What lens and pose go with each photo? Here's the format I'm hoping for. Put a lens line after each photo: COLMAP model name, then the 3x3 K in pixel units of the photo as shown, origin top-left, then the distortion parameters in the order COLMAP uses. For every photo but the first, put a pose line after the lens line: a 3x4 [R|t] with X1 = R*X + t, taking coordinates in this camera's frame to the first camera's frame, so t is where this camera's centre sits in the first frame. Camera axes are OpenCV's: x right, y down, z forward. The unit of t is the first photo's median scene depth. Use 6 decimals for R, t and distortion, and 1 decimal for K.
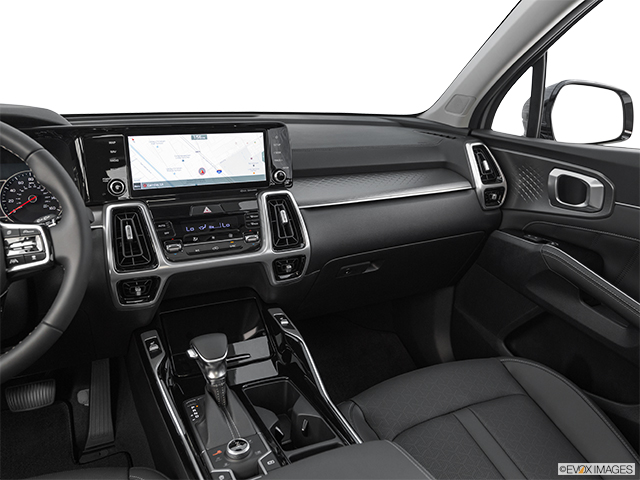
lens RADIAL K [[497.4, 0, 316.5], [0, 497.4, 236.9], [0, 0, 1]] dist [0.000472, 0.009407]
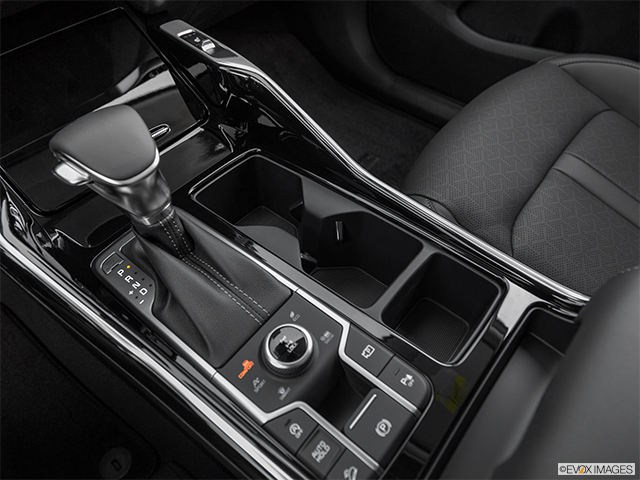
lens RADIAL K [[463.5, 0, 323.9], [0, 463.5, 240.9], [0, 0, 1]] dist [-0.010145, 0.011437]
pose [[0.912621, -0.316392, 0.258879, -0.147957], [0.116979, 0.808887, 0.576209, 0.077809], [-0.391712, -0.495578, 0.775219, 0.510462]]
